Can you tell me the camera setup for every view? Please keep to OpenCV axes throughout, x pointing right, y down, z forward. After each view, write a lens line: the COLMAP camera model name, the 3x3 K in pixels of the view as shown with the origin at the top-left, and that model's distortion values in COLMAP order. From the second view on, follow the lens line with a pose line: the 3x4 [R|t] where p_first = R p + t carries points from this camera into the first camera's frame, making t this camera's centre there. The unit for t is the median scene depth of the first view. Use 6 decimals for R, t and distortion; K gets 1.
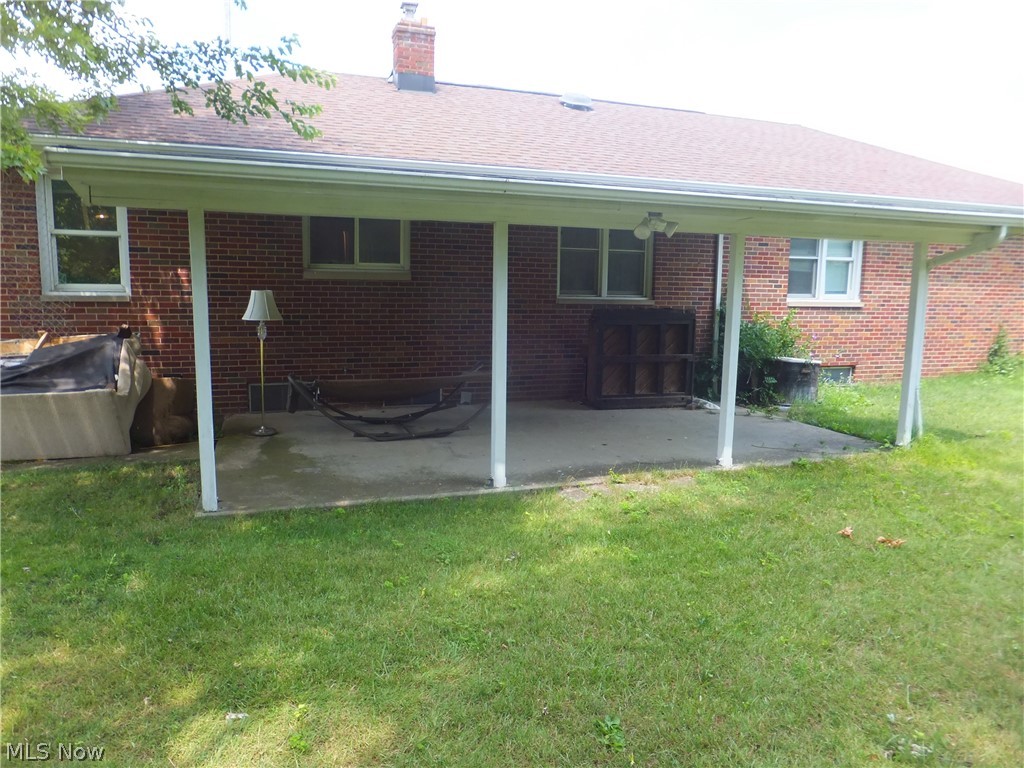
lens RADIAL K [[705.3, 0, 509.7], [0, 705.3, 386.4], [0, 0, 1]] dist [-0.041832, 0.003198]
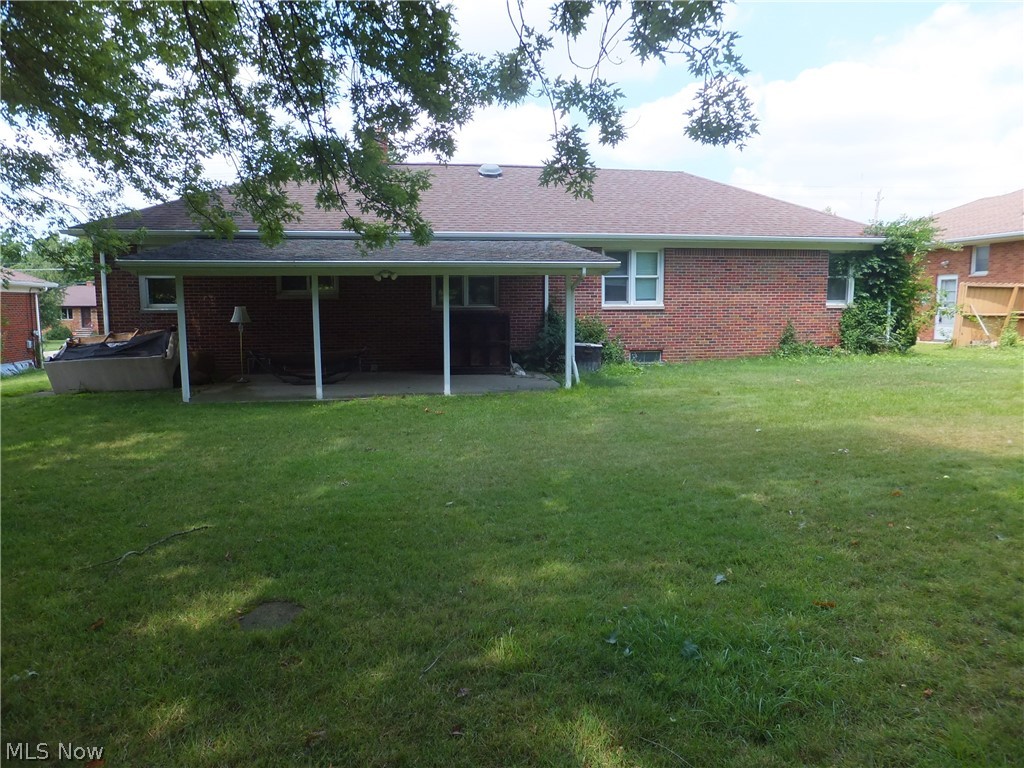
lens RADIAL K [[705.3, 0, 513.8], [0, 705.3, 383.3], [0, 0, 1]] dist [-0.041832, 0.003198]
pose [[0.985005, 0.003462, -0.172494, 0.489969], [-0.005882, 0.999891, -0.013519, 0.065227], [0.172428, 0.014331, 0.984918, -0.519736]]
